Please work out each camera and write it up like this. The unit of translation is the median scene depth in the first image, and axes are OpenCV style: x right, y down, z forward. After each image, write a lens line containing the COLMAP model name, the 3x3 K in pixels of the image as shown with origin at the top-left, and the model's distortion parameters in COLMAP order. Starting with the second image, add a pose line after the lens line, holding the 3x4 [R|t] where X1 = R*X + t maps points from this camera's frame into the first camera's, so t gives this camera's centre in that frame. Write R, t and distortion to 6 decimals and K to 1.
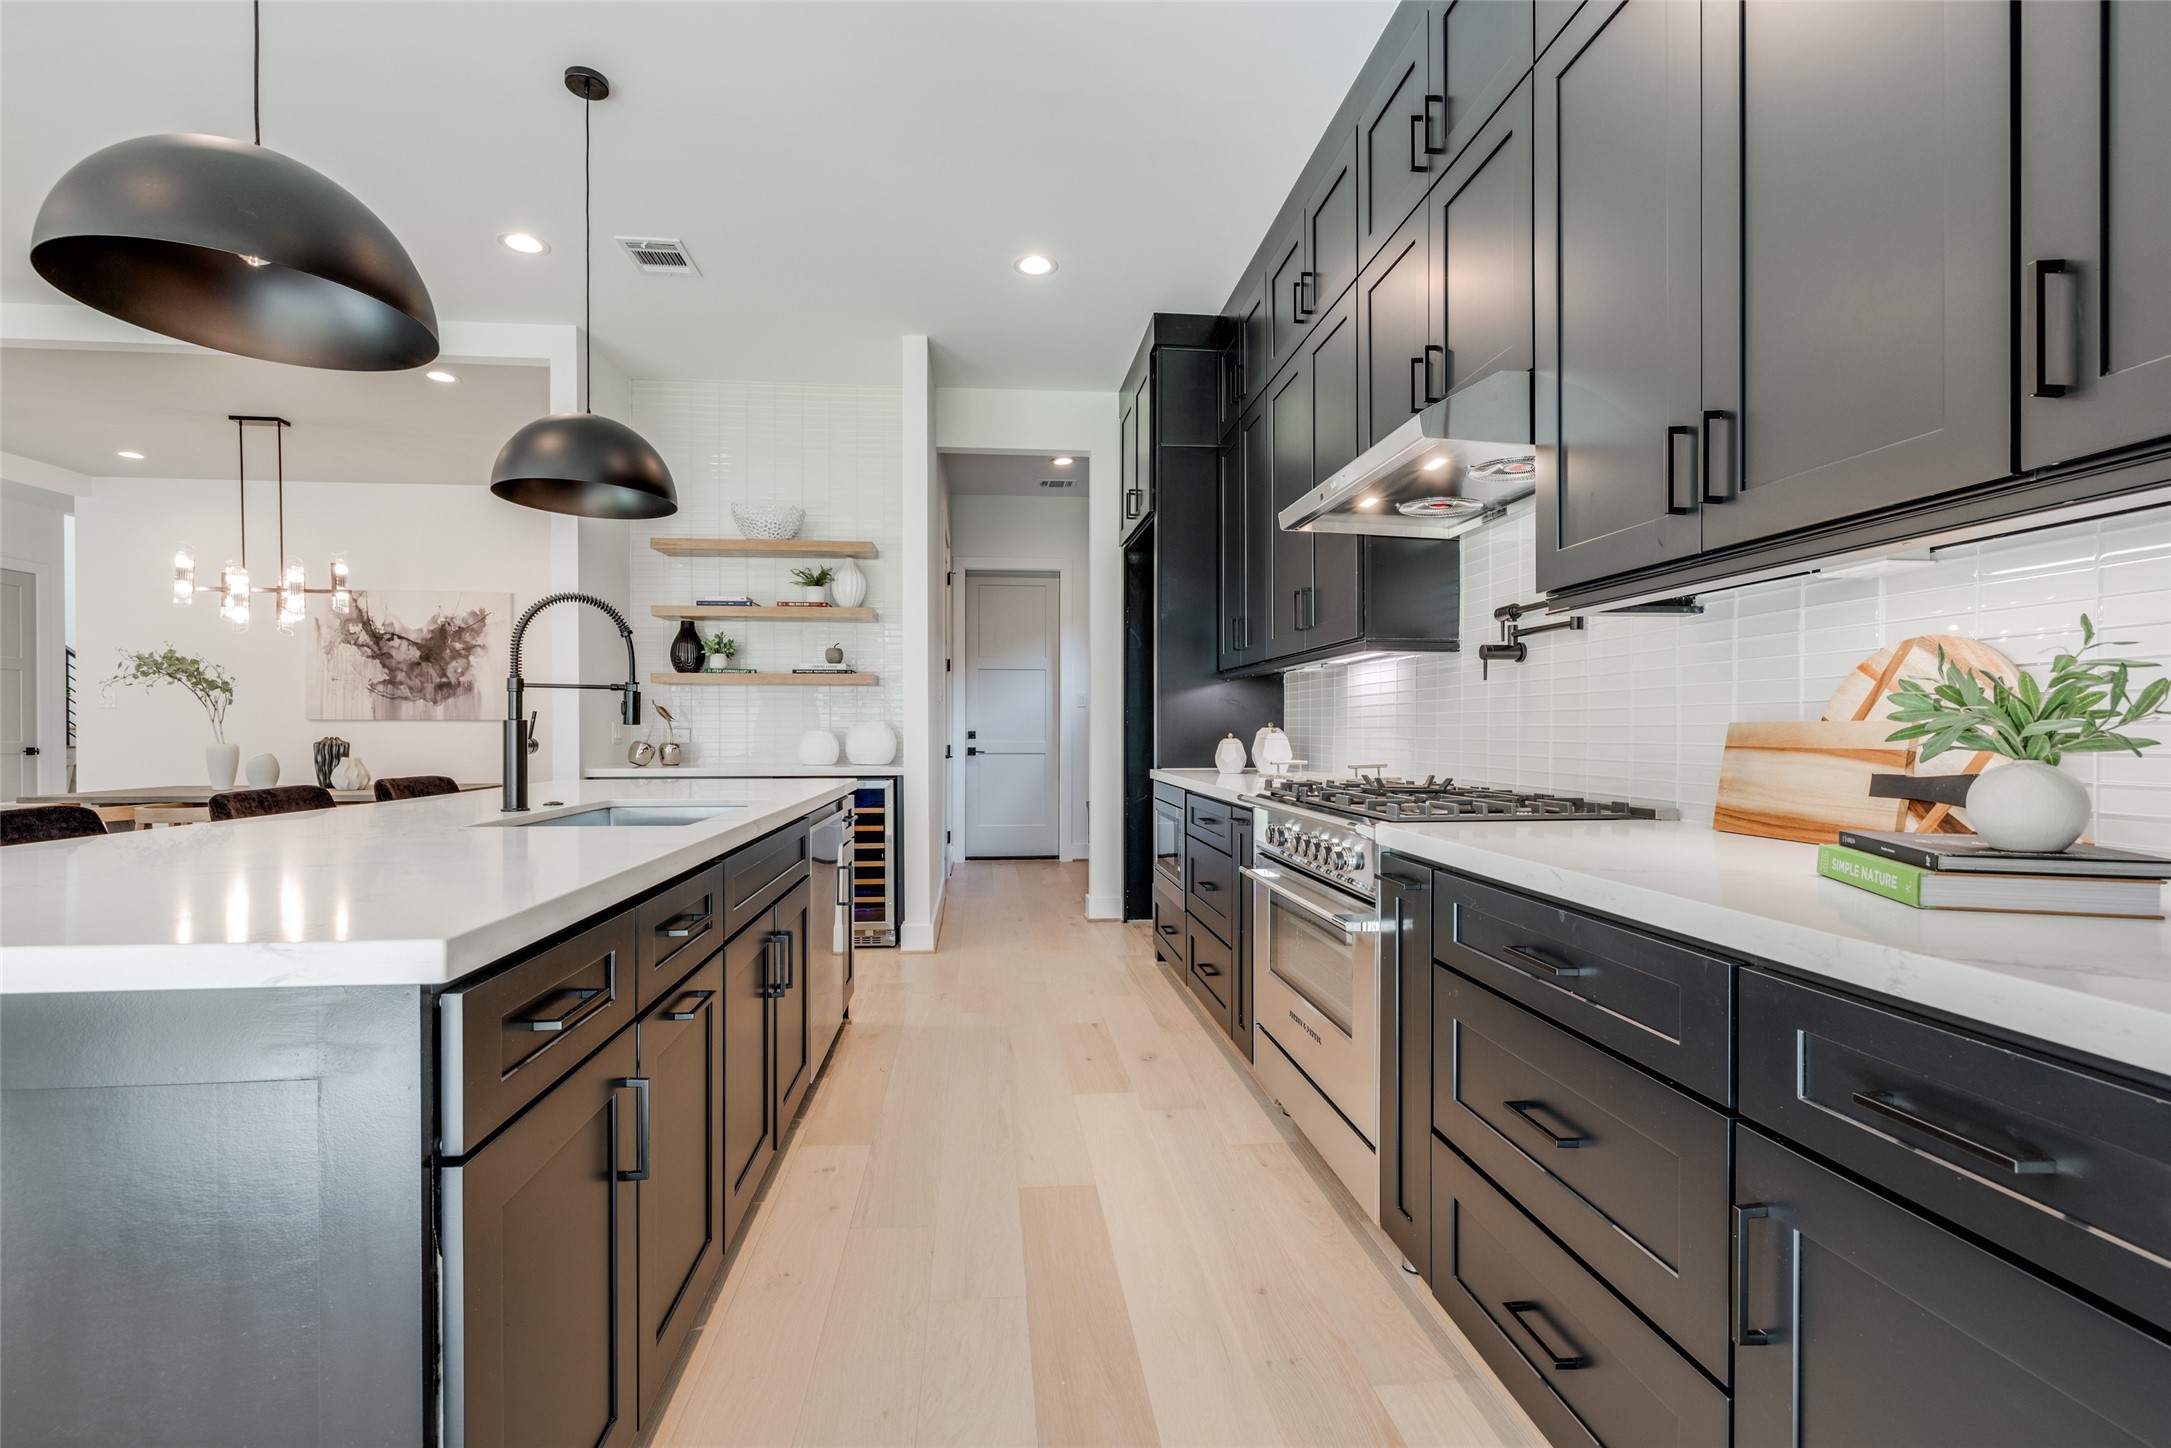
lens RADIAL K [[914.9, 0, 1080.6], [0, 914.9, 729.8], [0, 0, 1]] dist [0.003789, 0.001124]
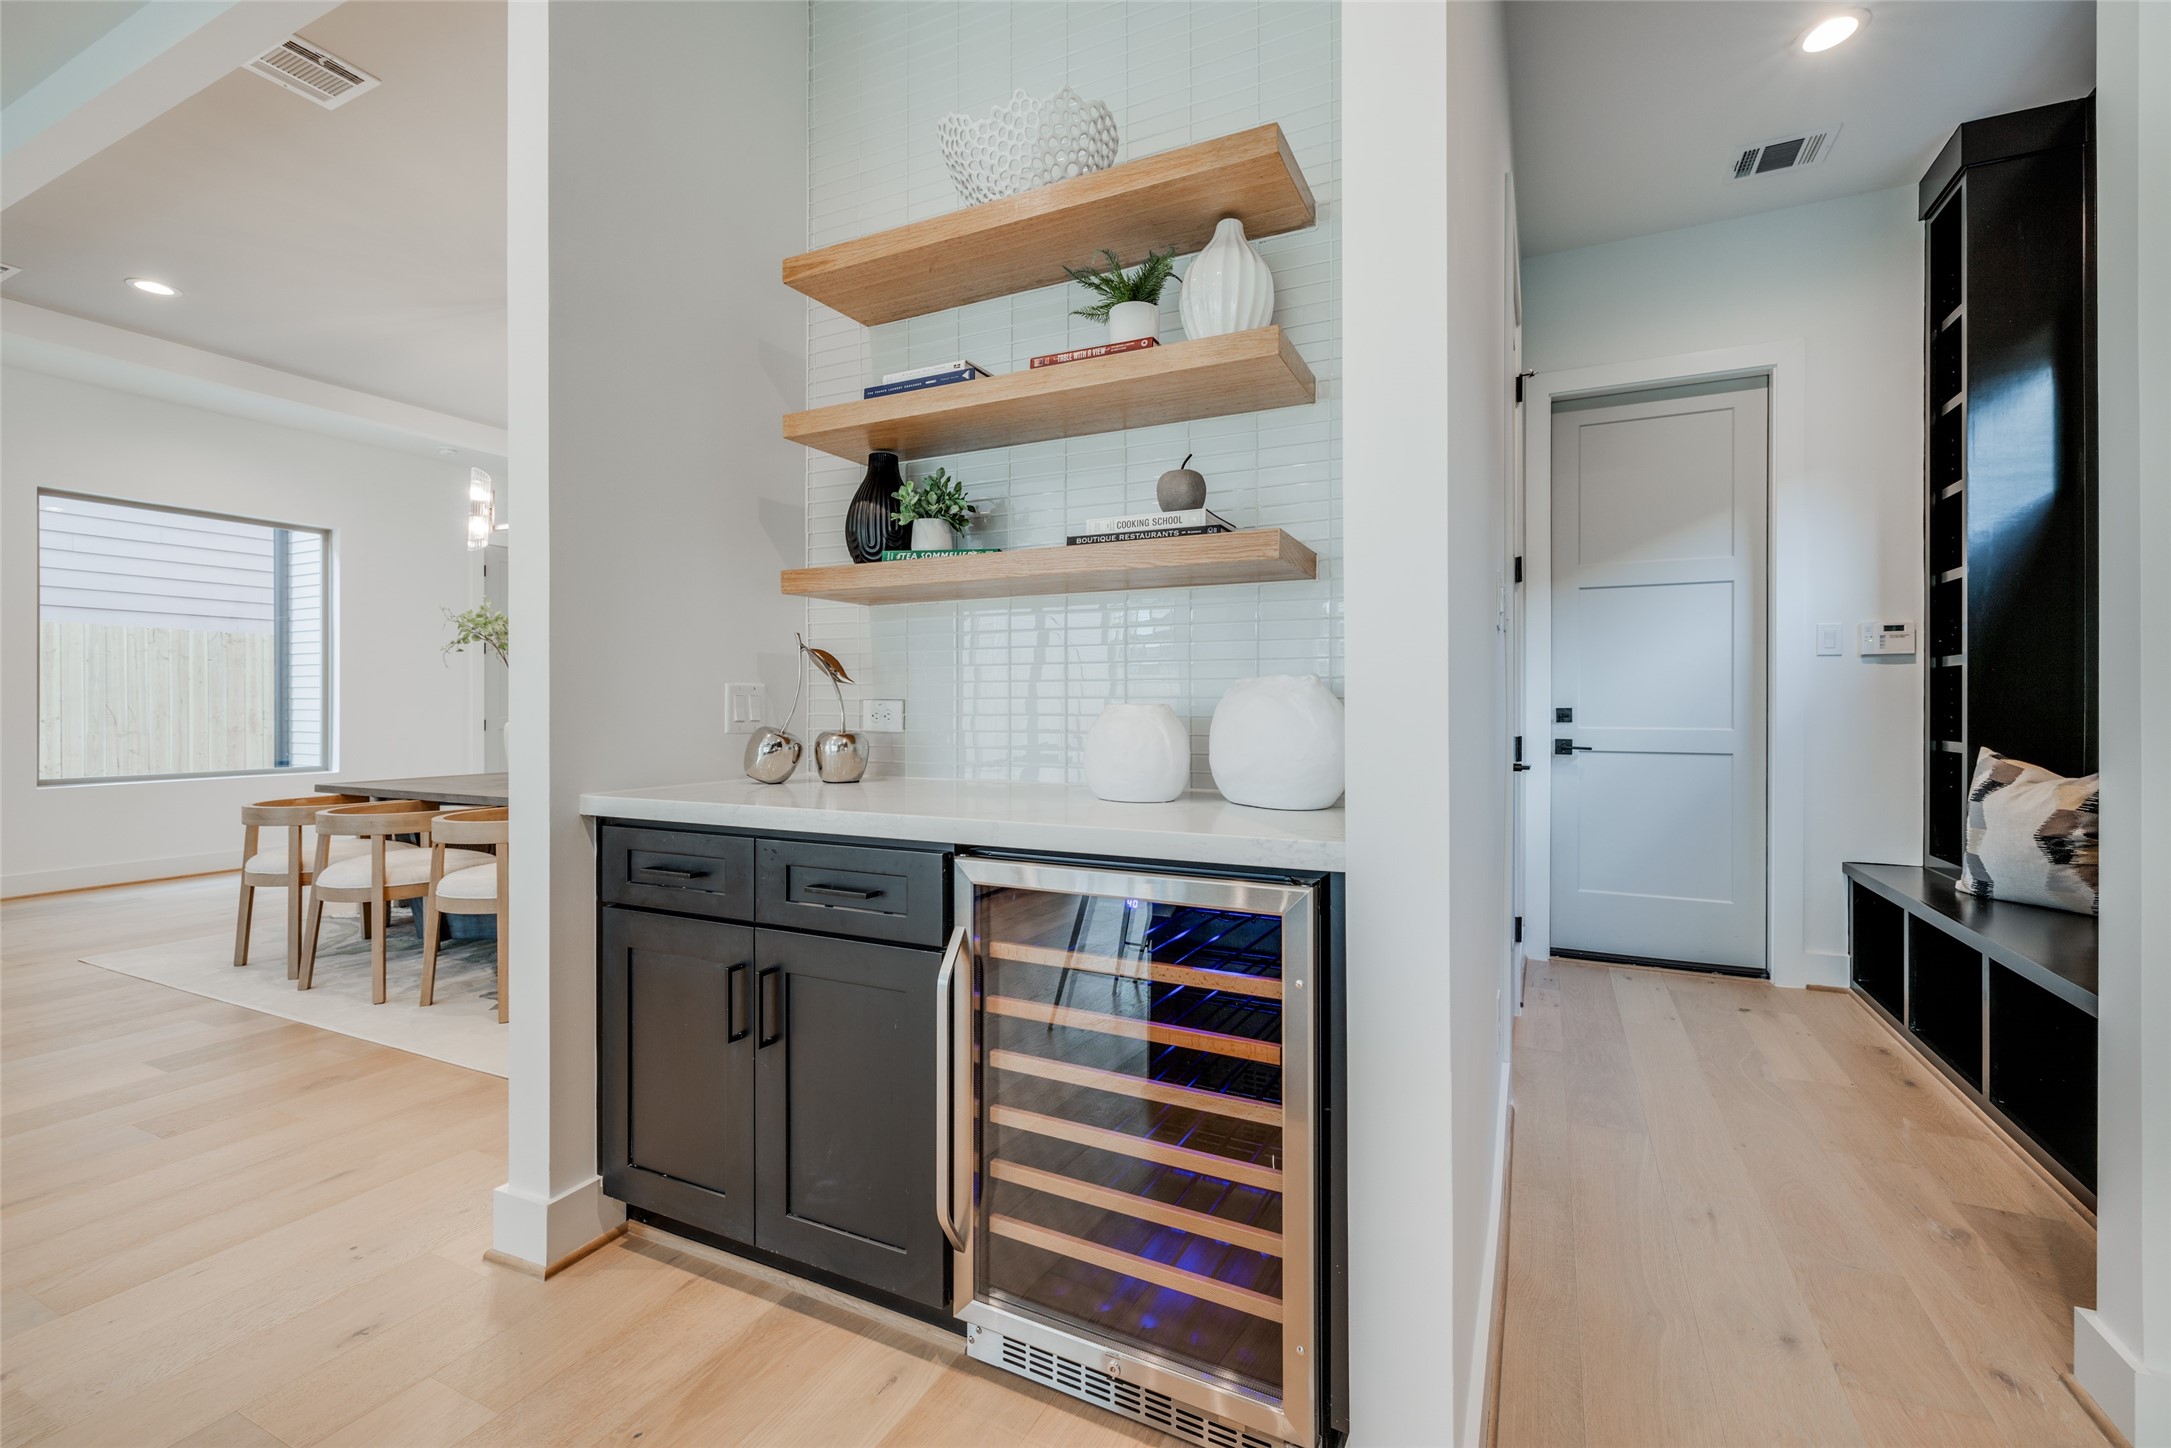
lens RADIAL K [[914.9, 0, 1097.9], [0, 914.9, 710.5], [0, 0, 1]] dist [0.003789, 0.001124]
pose [[0.845981, 0.002176, -0.533208, -0.105997], [-0.000893, 0.999996, 0.002664, 0.003228], [0.533212, -0.001778, 0.845980, 0.678999]]
